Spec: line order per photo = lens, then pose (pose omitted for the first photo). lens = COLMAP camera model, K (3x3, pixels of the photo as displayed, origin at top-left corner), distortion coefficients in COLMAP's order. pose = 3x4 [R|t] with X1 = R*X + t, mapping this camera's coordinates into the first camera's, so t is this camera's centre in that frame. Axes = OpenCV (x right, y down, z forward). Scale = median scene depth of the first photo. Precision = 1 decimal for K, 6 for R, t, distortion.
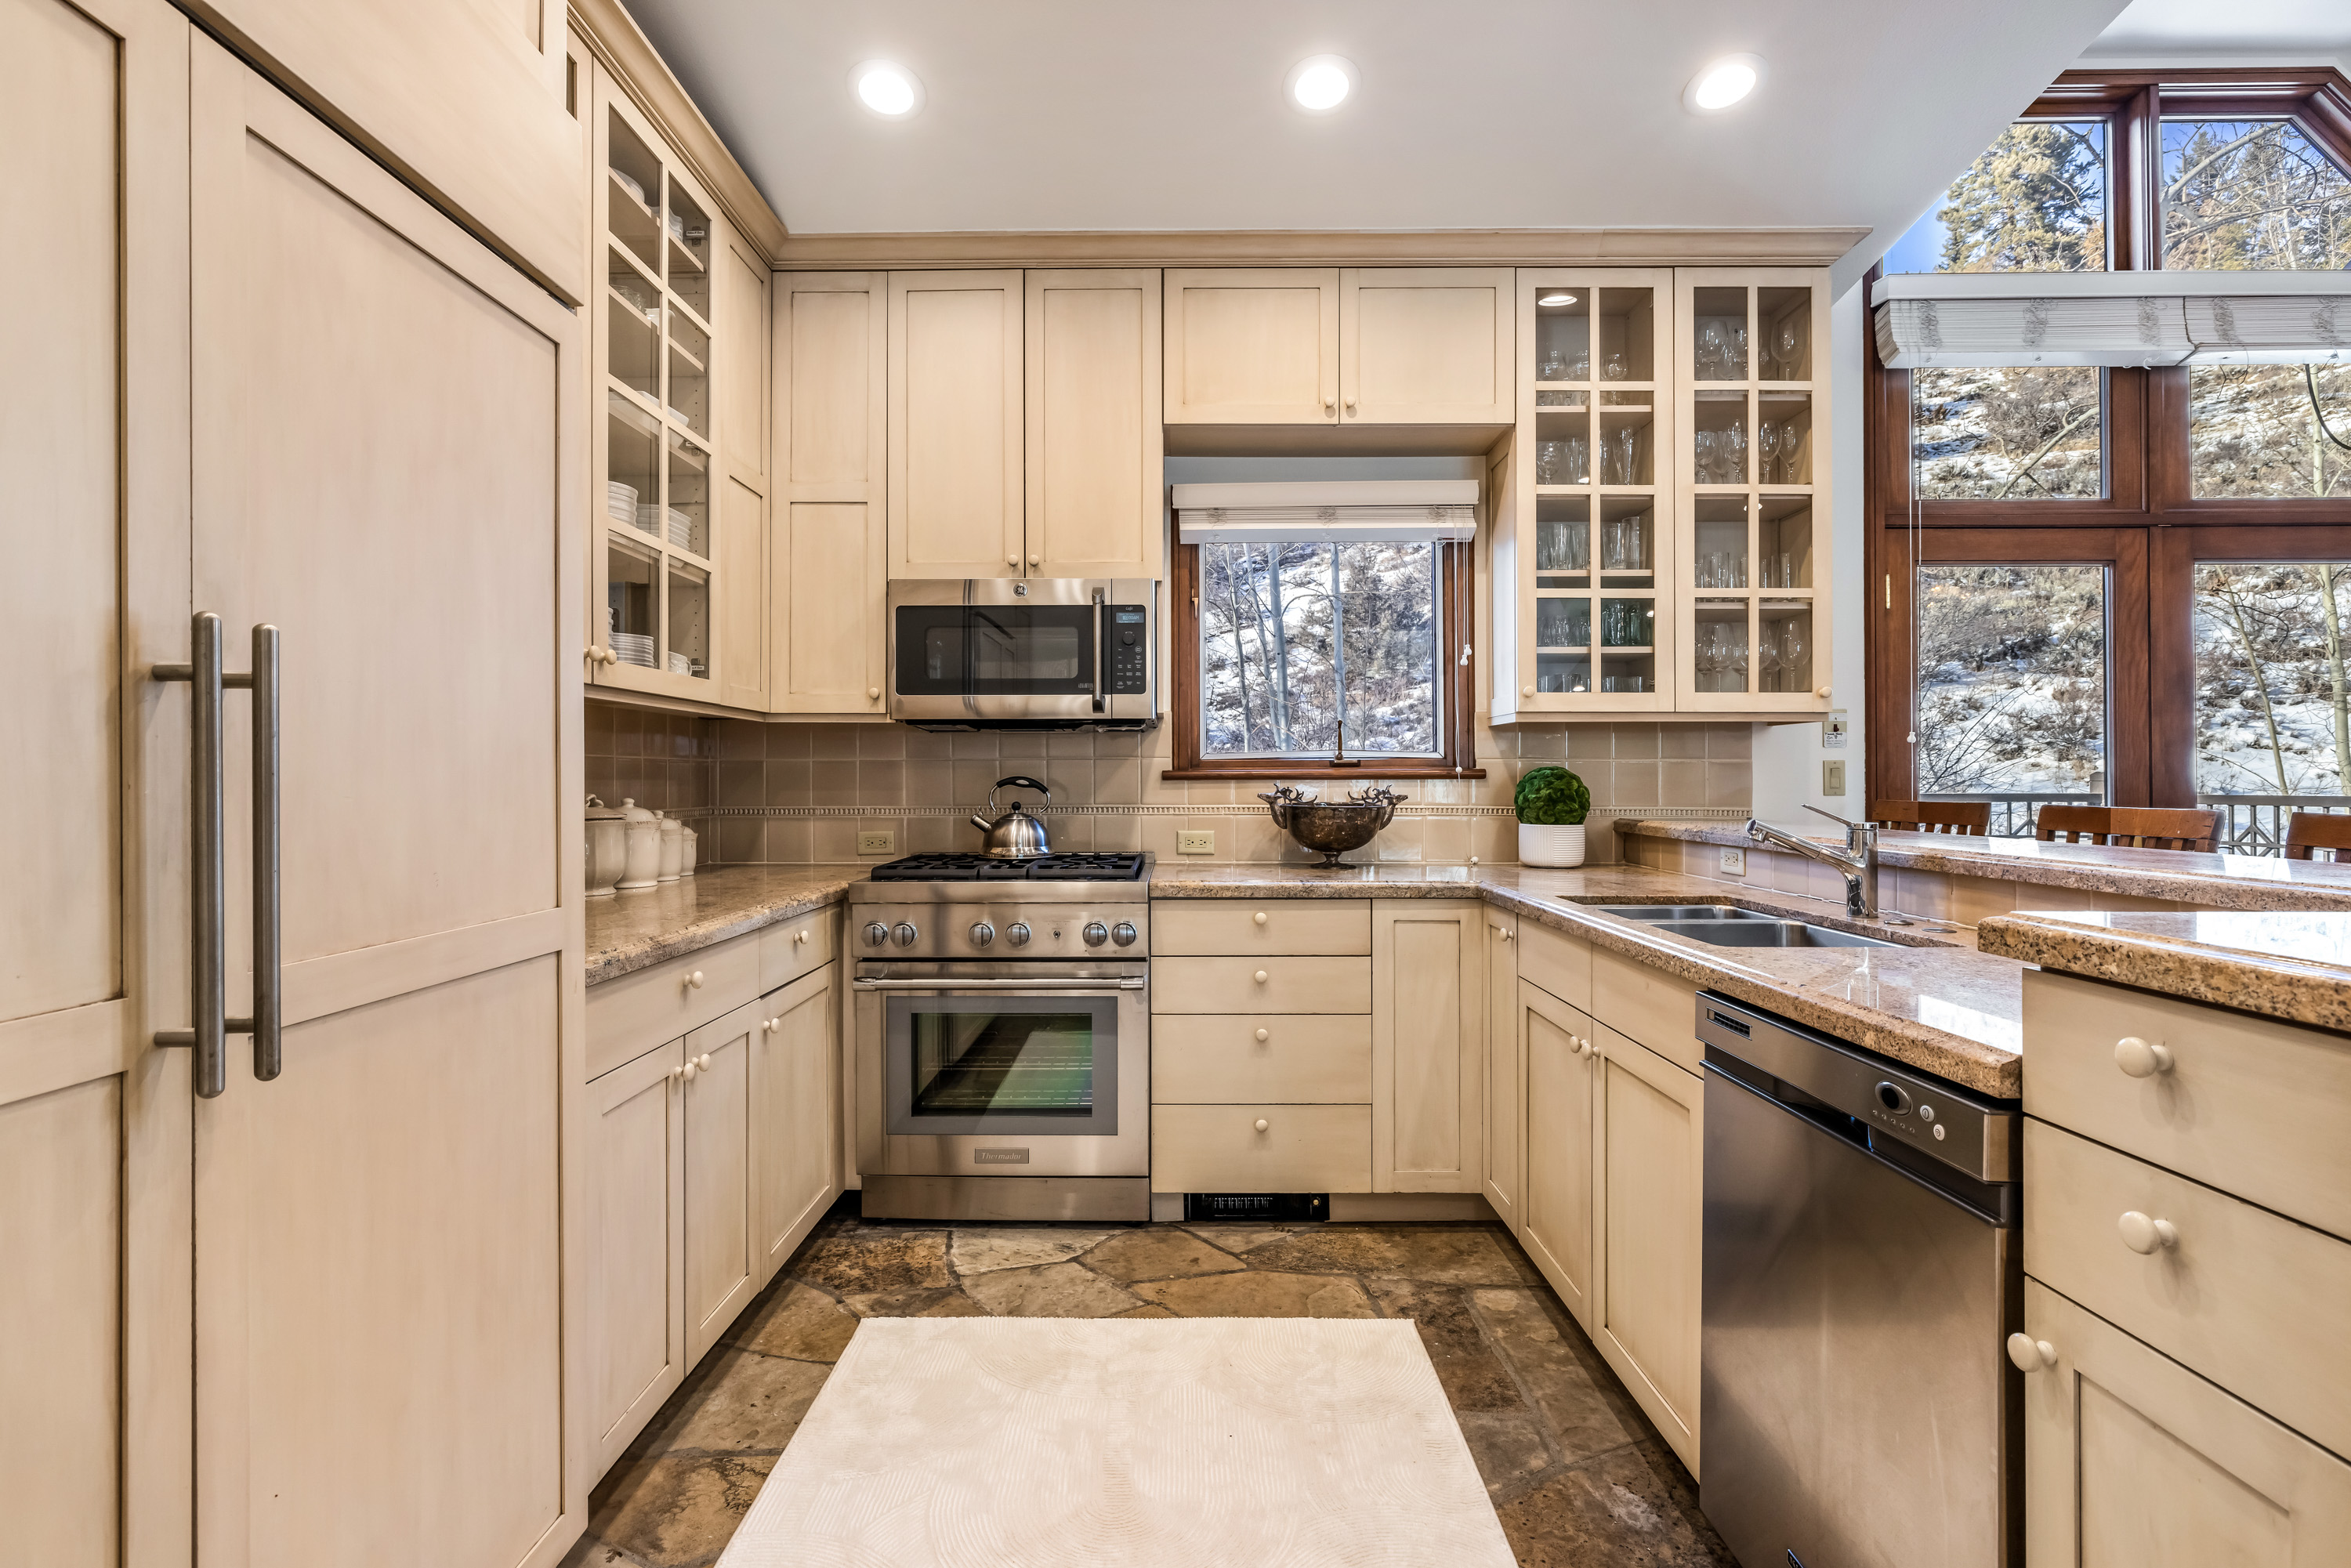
lens RADIAL K [[1092.9, 0, 1180.9], [0, 1092.9, 776.5], [0, 0, 1]] dist [-0.009138, 0.000661]
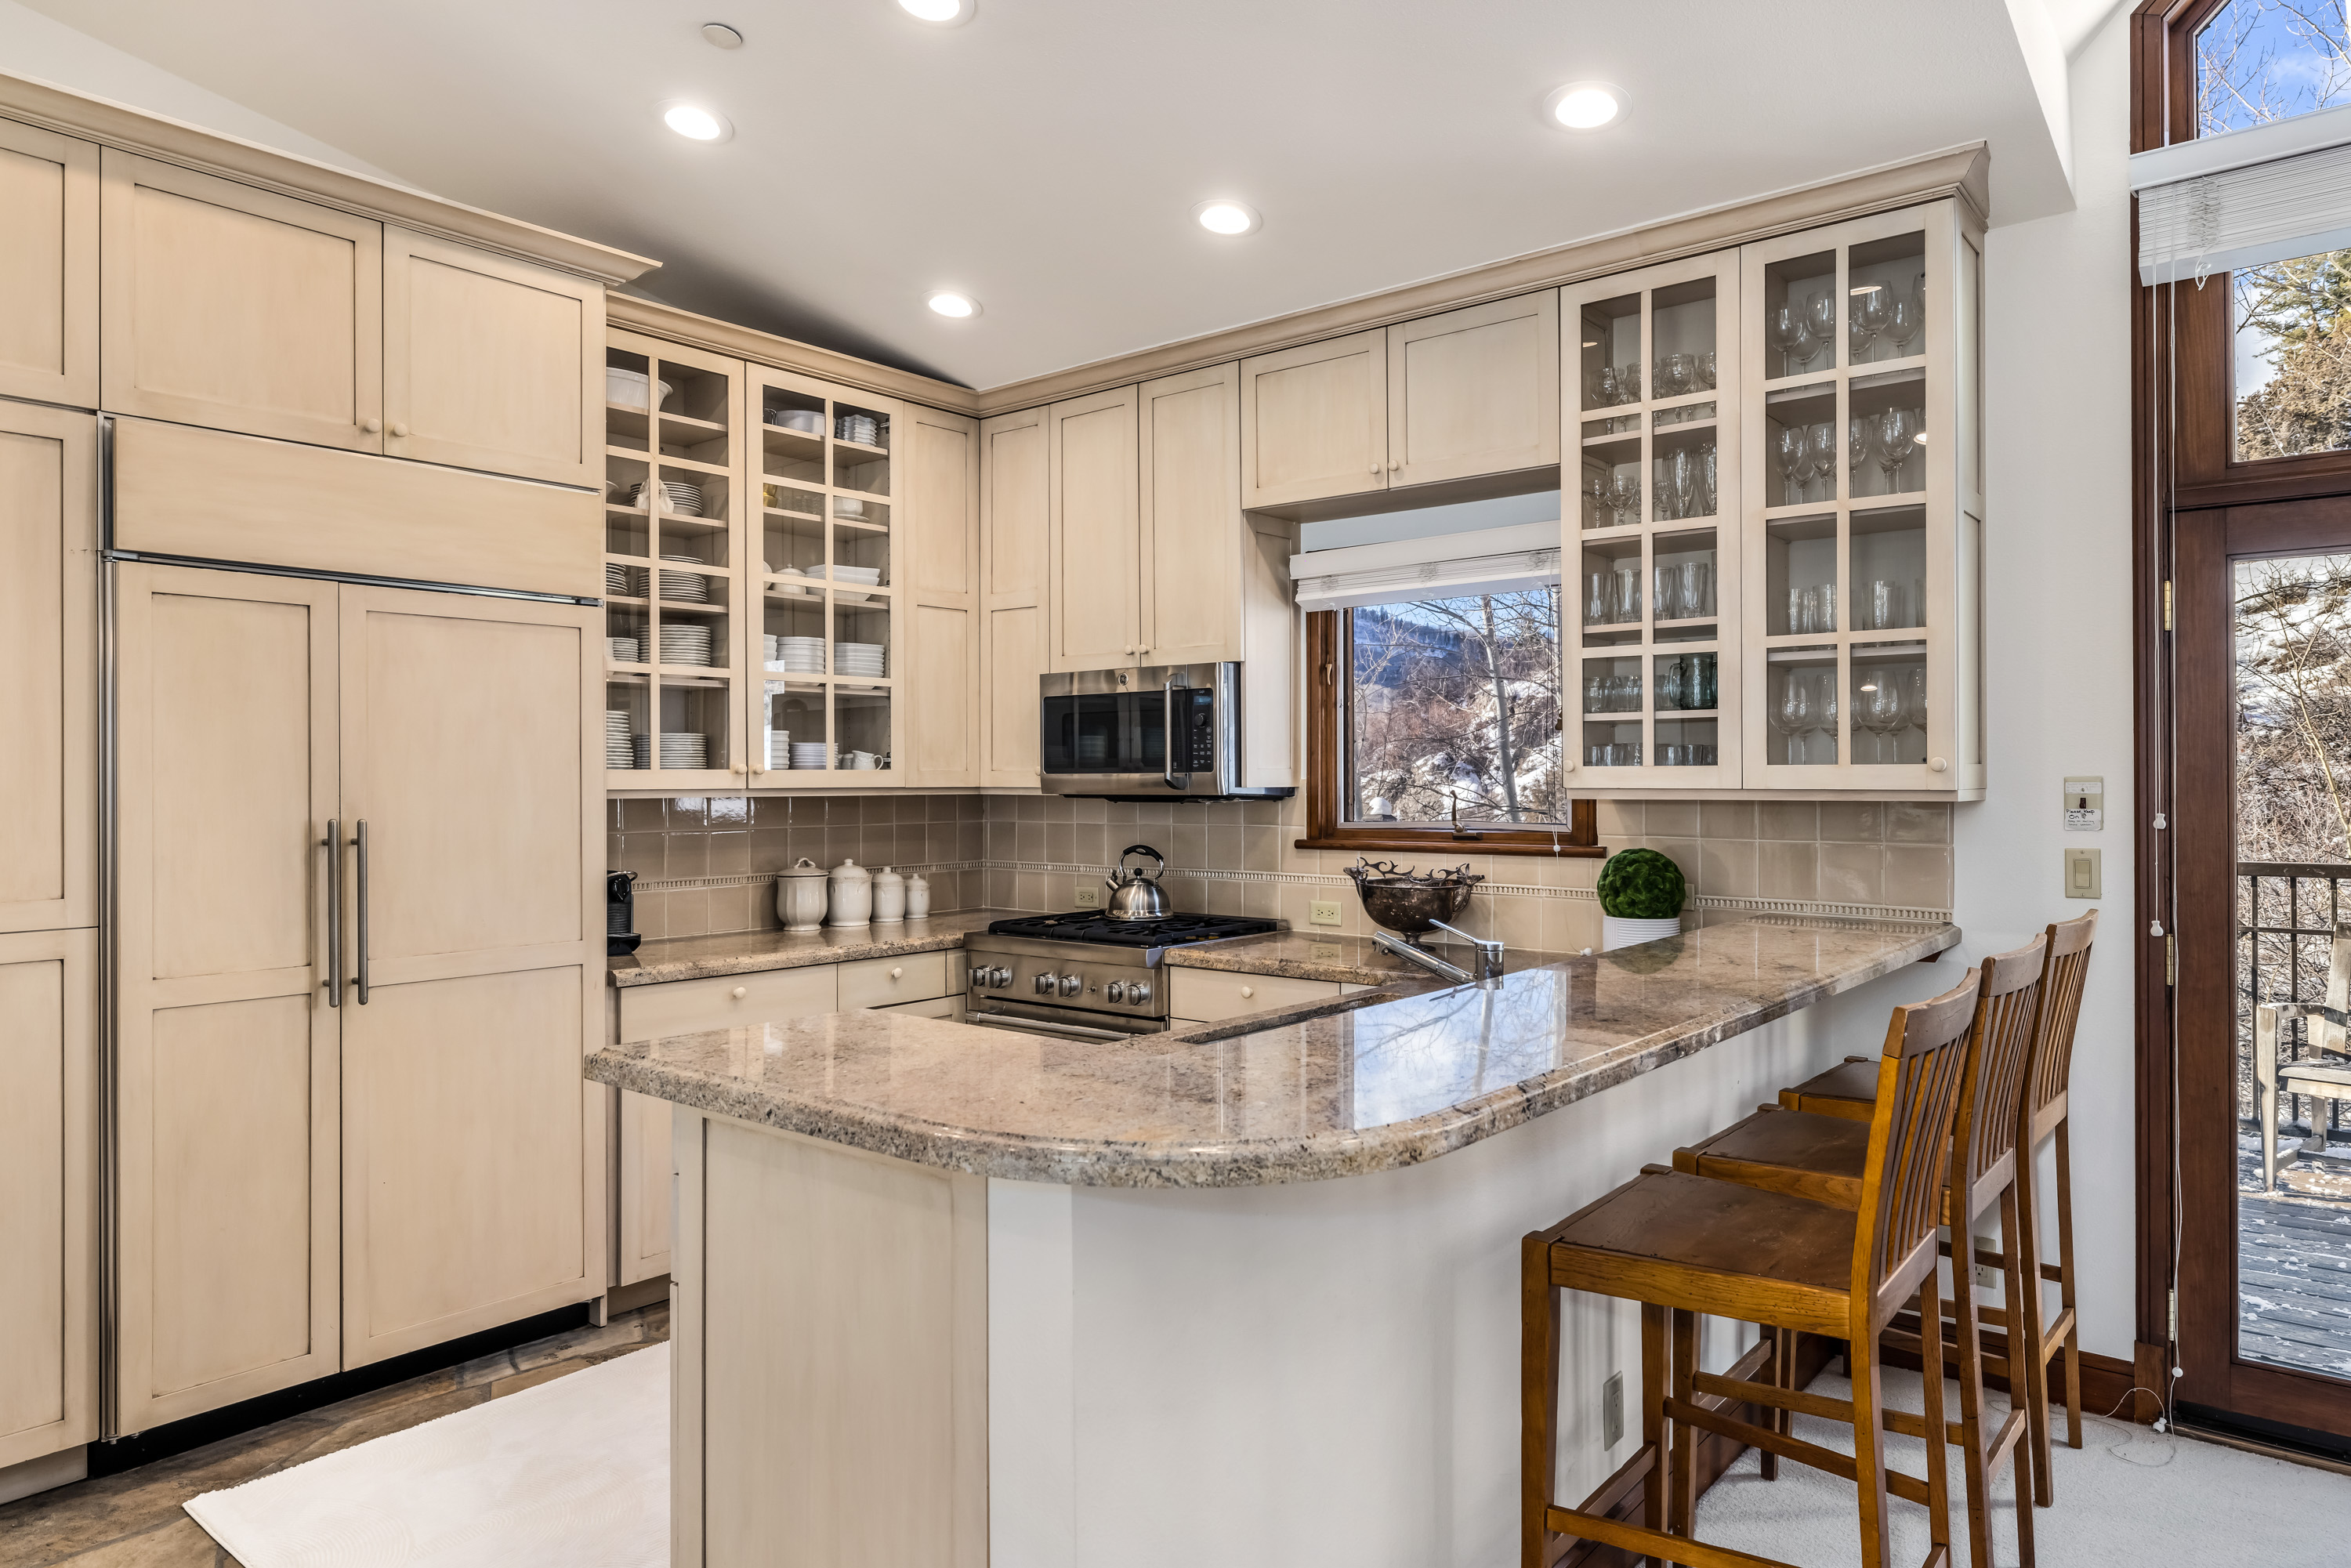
lens RADIAL K [[1471.4, 0, 1169.6], [0, 1471.4, 773.6], [0, 0, 1]] dist [-0.010282, 0.000151]
pose [[0.771768, -0.003257, -0.635895, 0.821276], [0.004127, 0.999991, -0.000113, -0.072422], [0.635890, -0.002537, 0.771775, -0.122525]]
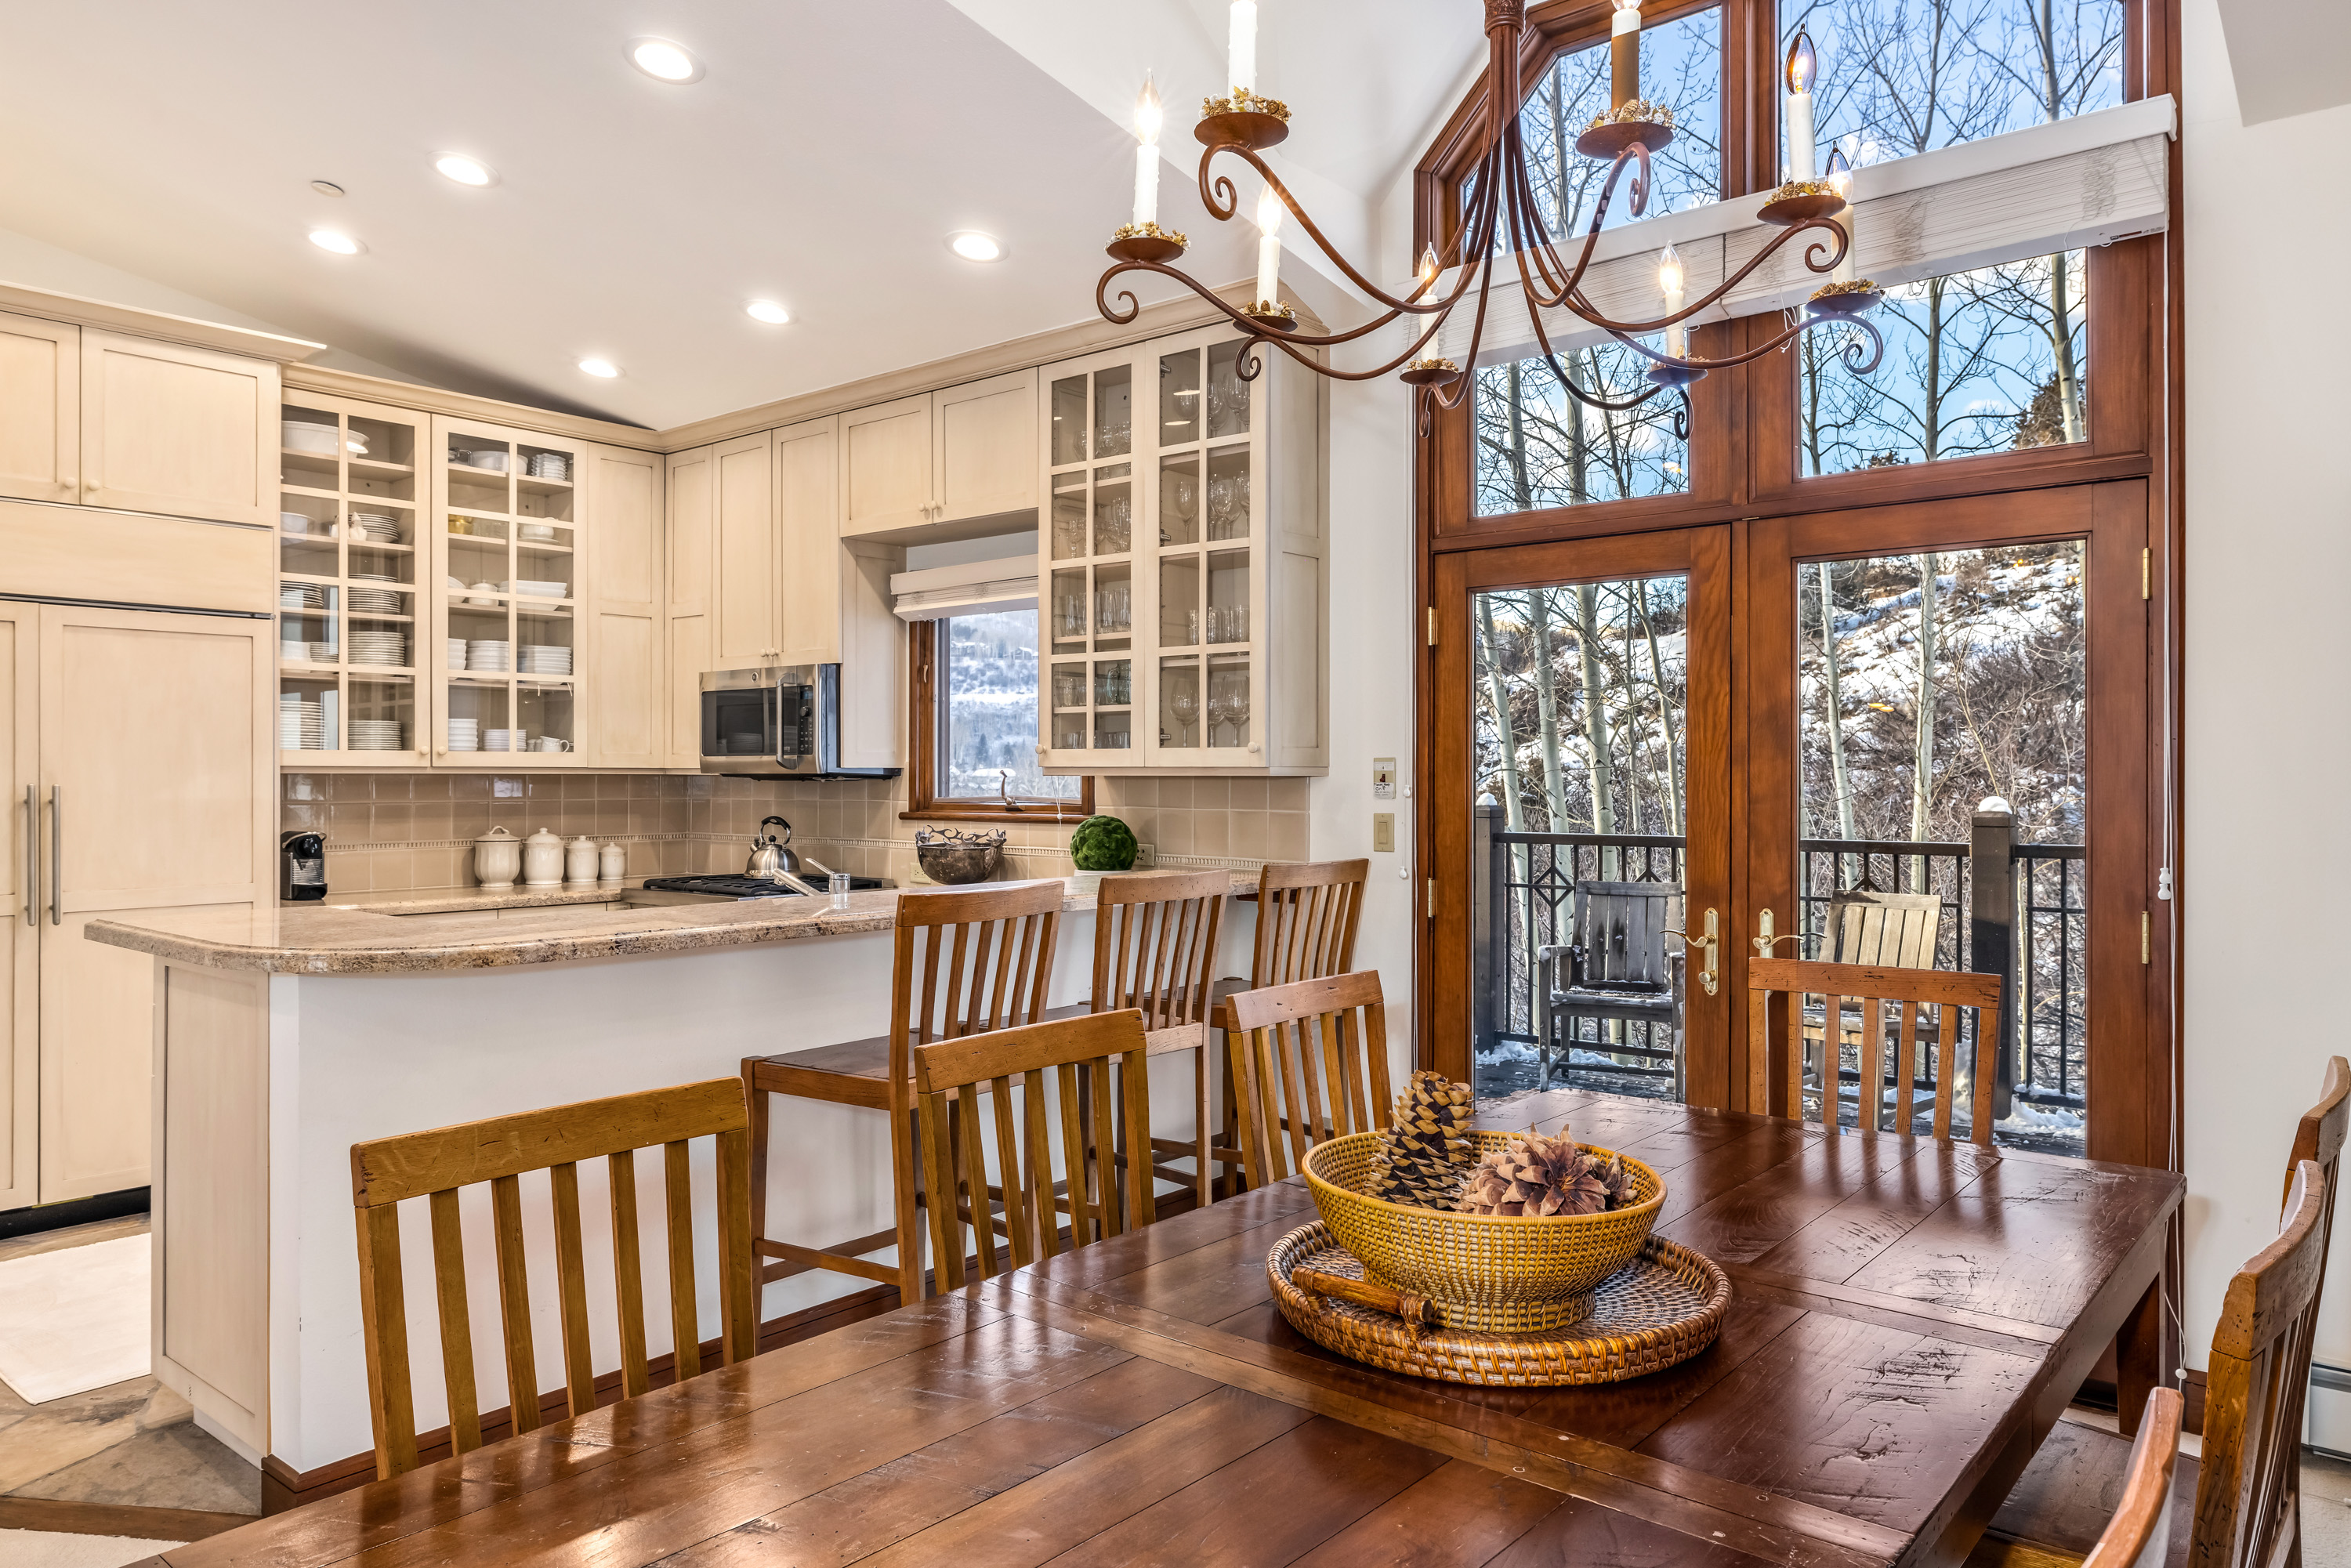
lens RADIAL K [[1556.6, 0, 1193.0], [0, 1556.6, 773.1], [0, 0, 1]] dist [-0.016782, 0.000161]
pose [[0.774049, 0.001470, -0.633124, 1.432479], [-0.000047, 0.999997, 0.002265, -0.056612], [0.633126, -0.001724, 0.774047, -0.125414]]
